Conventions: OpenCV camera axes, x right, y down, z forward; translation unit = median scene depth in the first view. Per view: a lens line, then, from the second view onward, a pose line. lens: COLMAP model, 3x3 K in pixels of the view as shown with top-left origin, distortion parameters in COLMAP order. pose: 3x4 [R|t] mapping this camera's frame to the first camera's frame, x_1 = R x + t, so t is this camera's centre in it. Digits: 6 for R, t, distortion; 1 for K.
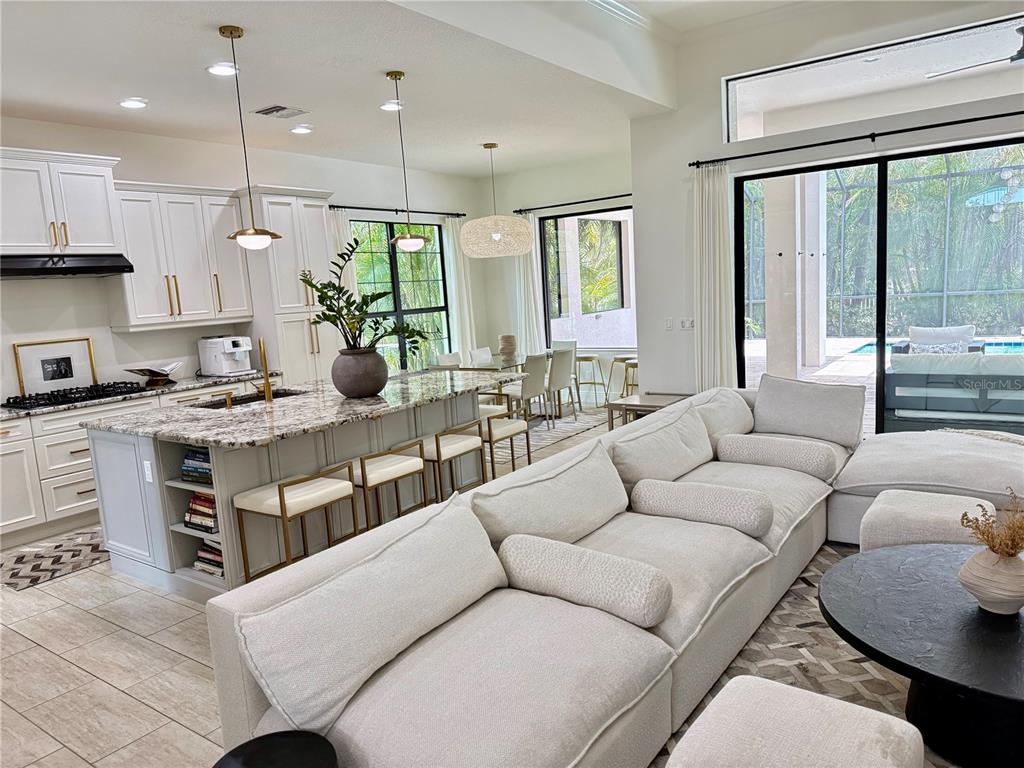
lens RADIAL K [[725.7, 0, 516.2], [0, 725.7, 383.8], [0, 0, 1]] dist [0.062795, -0.065330]
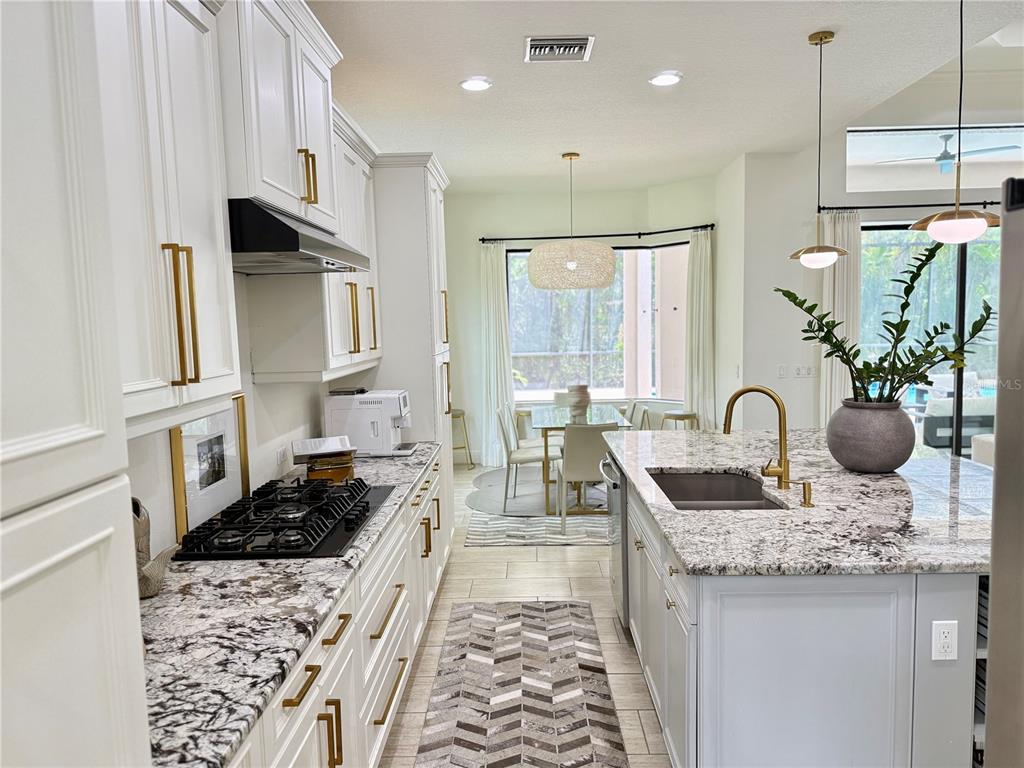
lens RADIAL K [[725.7, 0, 513.1], [0, 725.7, 389.6], [0, 0, 1]] dist [0.062795, -0.065330]
pose [[0.823994, -0.008500, 0.566535, -0.722003], [0.048082, 0.997330, -0.054968, -0.027046], [-0.564555, 0.072533, 0.822202, 0.490295]]
